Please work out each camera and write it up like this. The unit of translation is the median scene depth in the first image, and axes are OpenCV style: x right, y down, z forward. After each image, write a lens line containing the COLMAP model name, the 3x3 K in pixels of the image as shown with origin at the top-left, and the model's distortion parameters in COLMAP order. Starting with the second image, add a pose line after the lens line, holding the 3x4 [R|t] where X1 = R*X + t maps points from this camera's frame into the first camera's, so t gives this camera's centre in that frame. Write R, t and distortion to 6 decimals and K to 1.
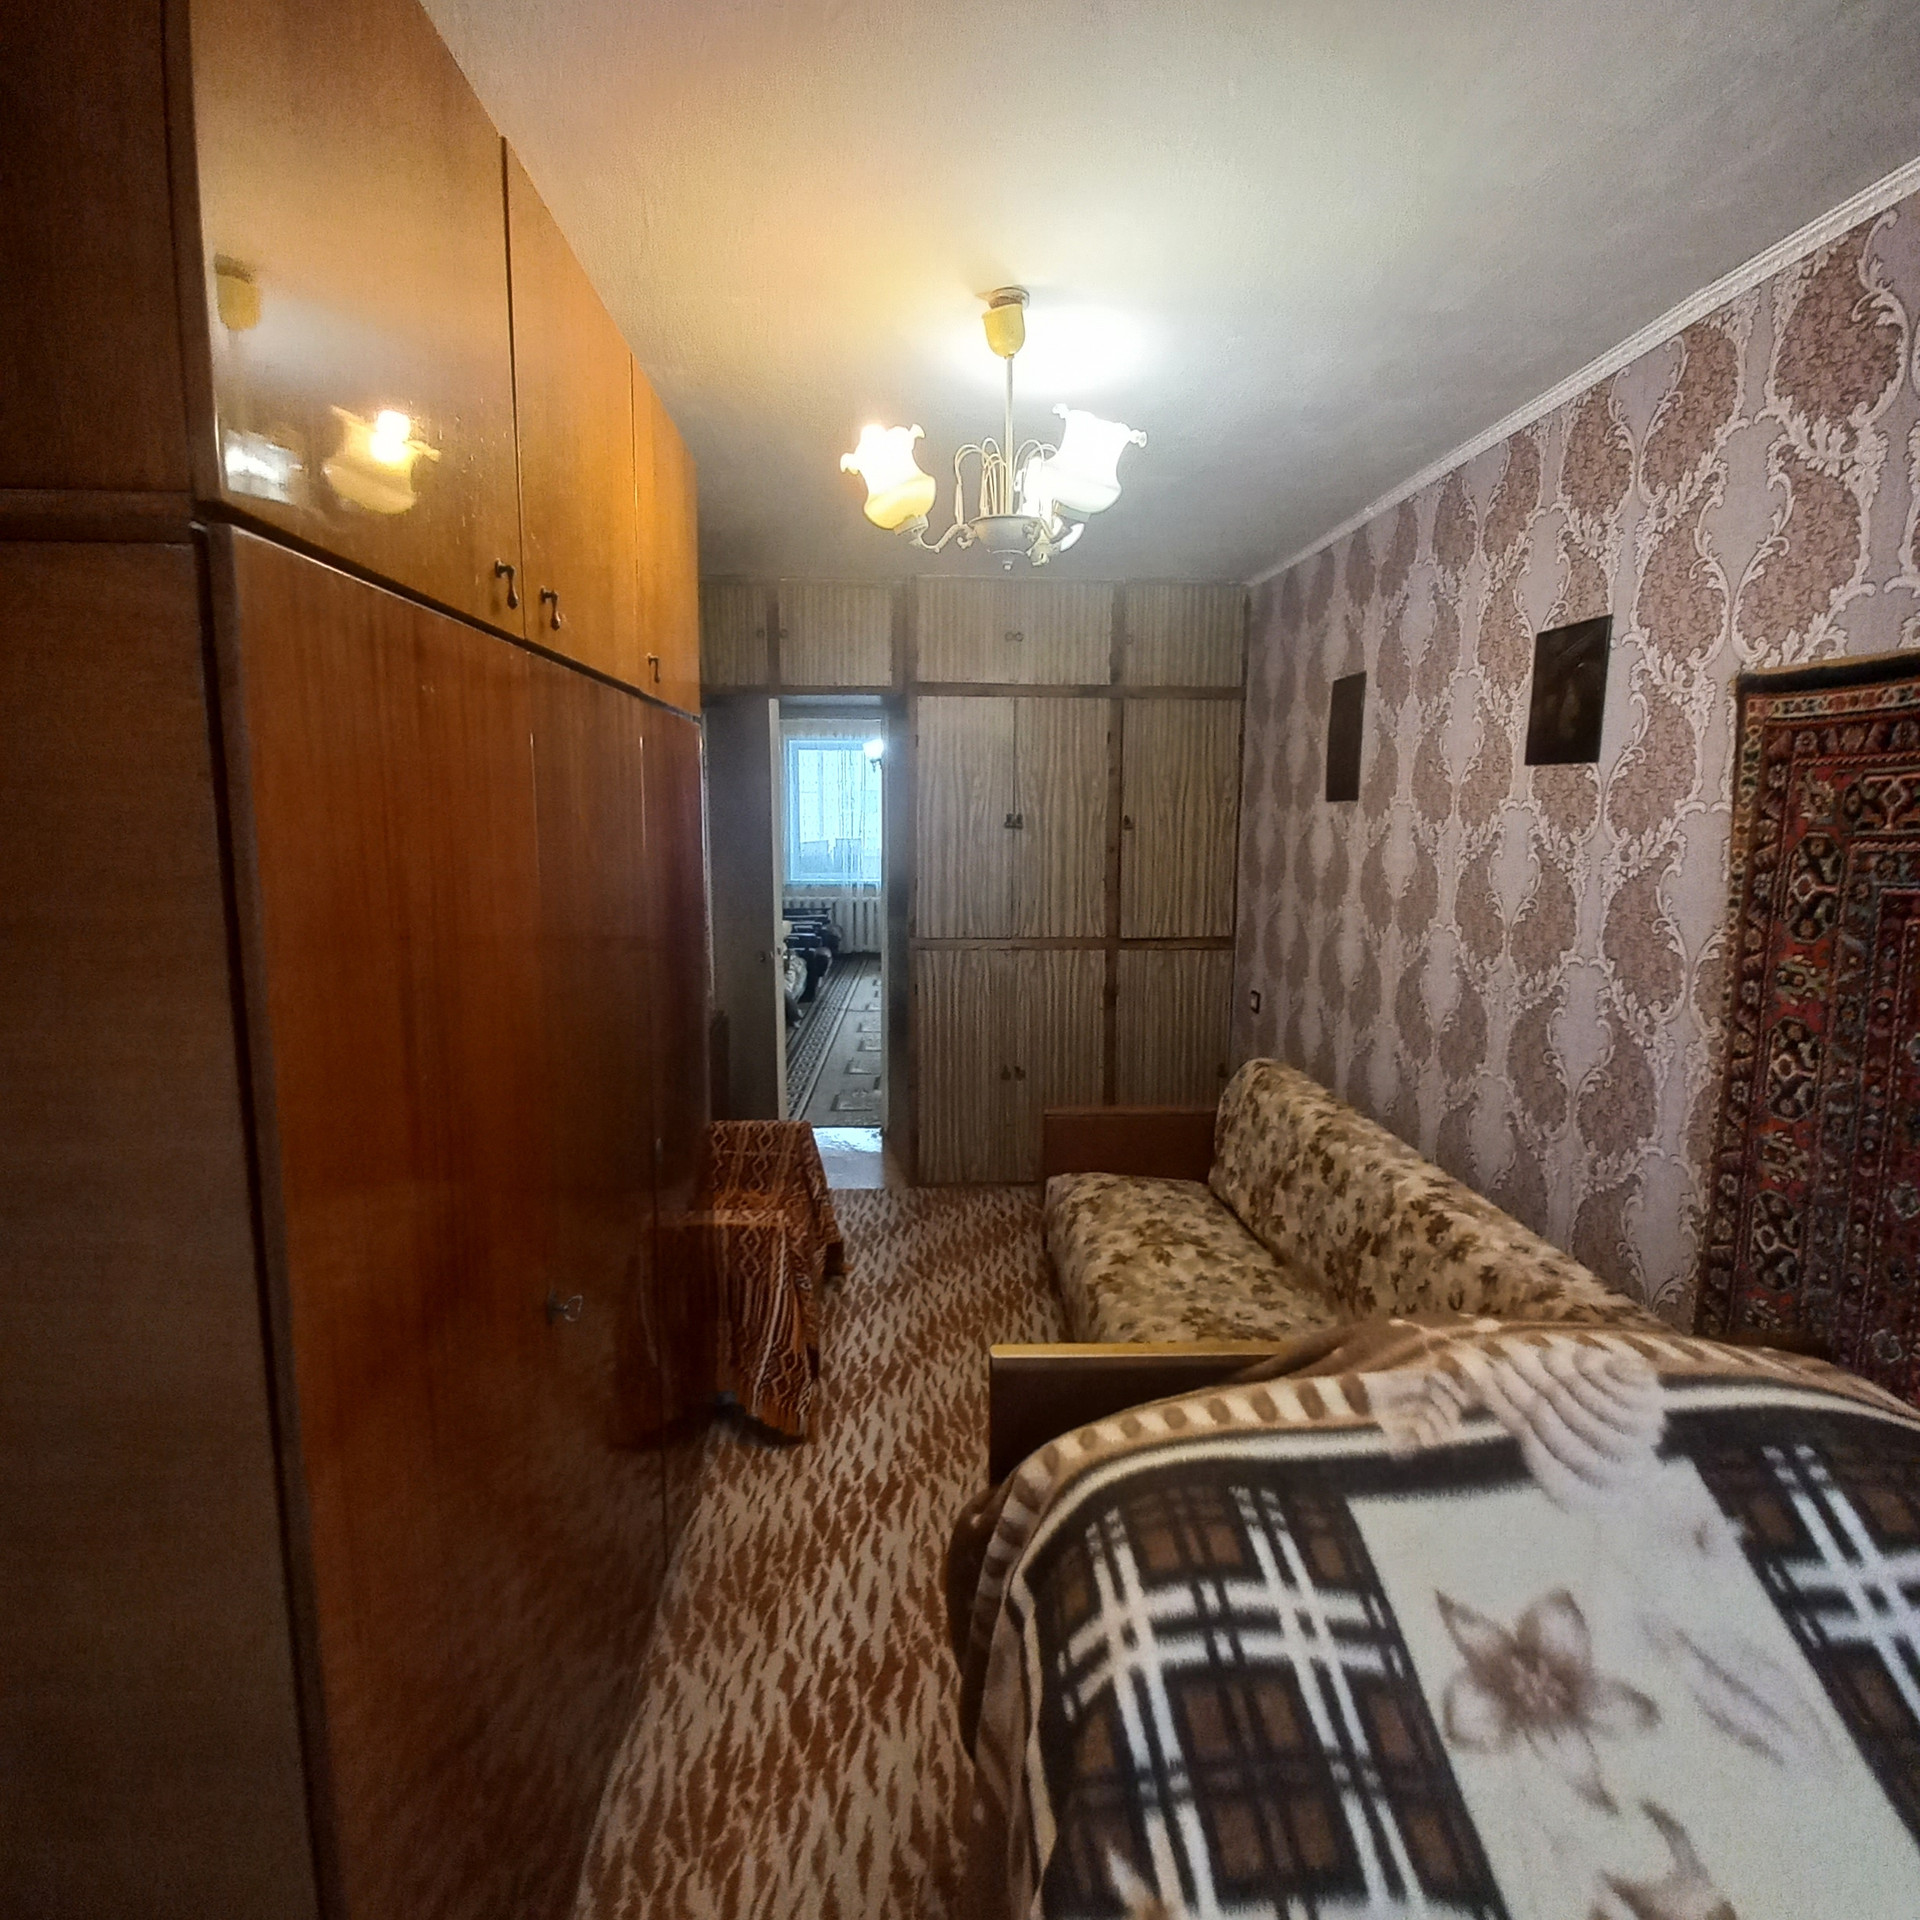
lens RADIAL K [[1038.2, 0, 959.6], [0, 1038.2, 936.7], [0, 0, 1]] dist [0.001175, 0.000468]
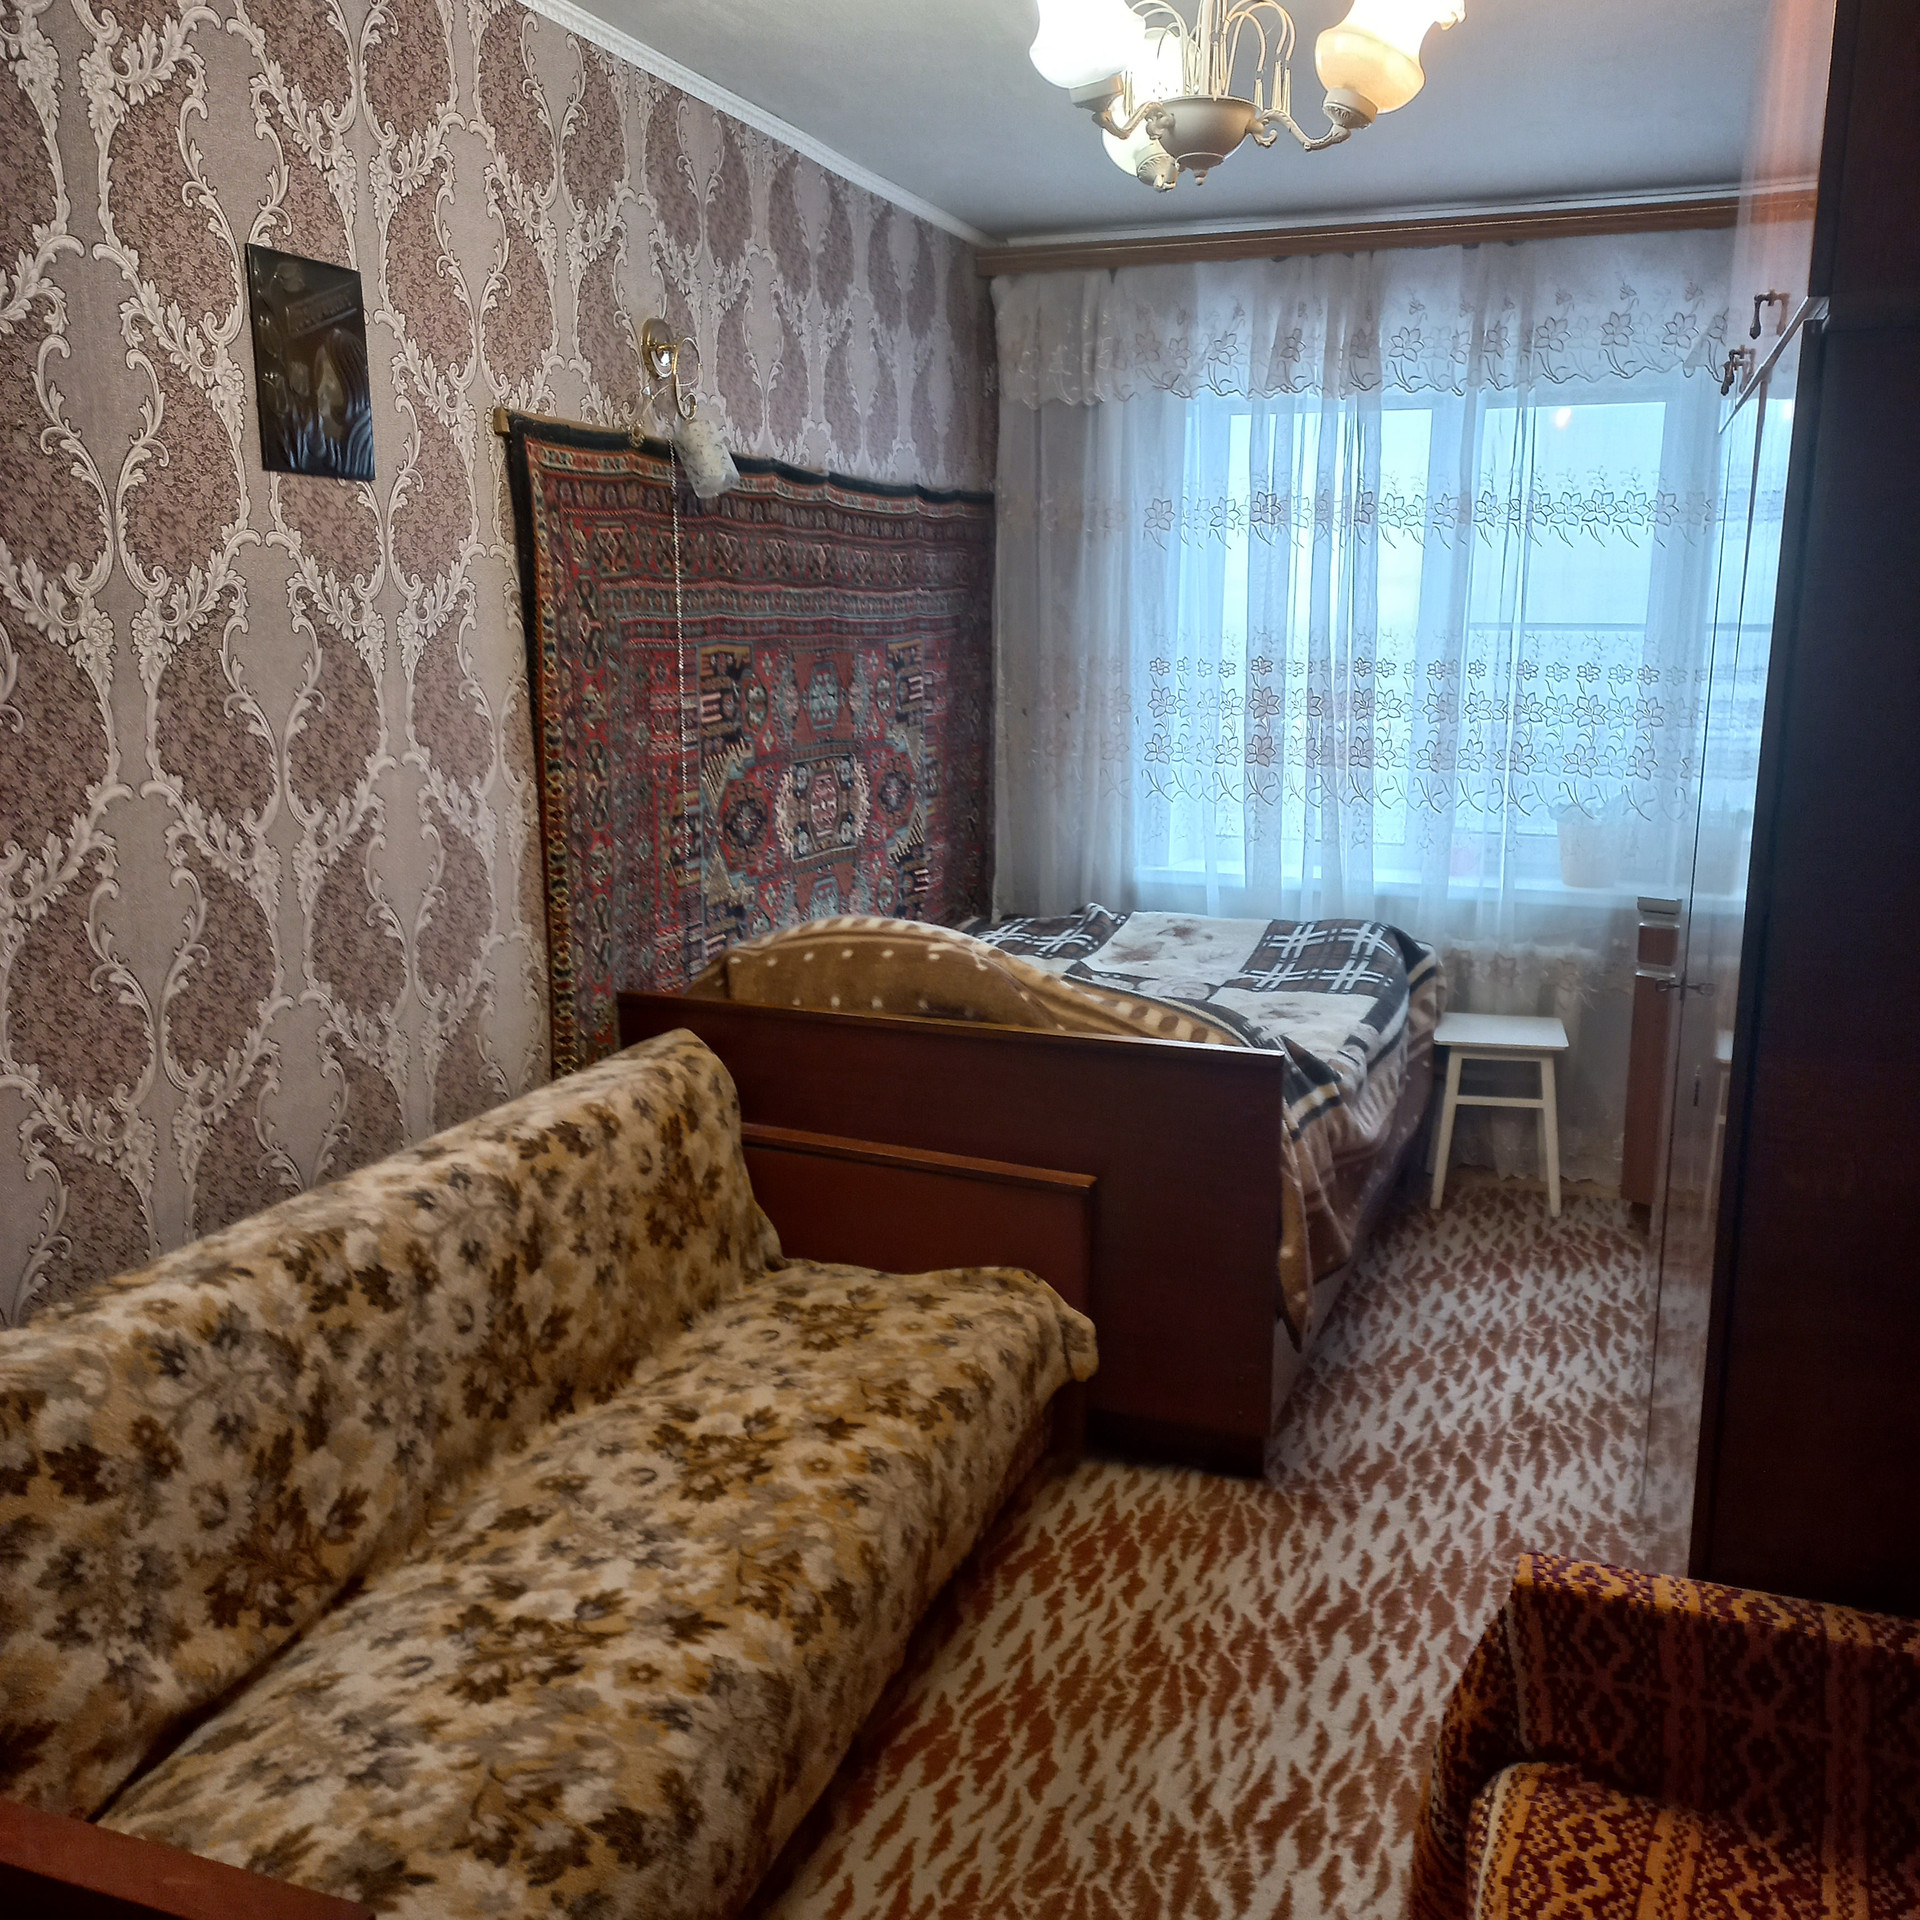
lens RADIAL K [[1807.8, 0, 970.7], [0, 1807.8, 951.8], [0, 0, 1]] dist [0.146797, -0.226251]
pose [[-0.925504, -0.087298, 0.368539, -0.253667], [0.038204, 0.946591, 0.320166, -0.233564], [-0.376805, 0.310395, -0.872739, 1.904707]]
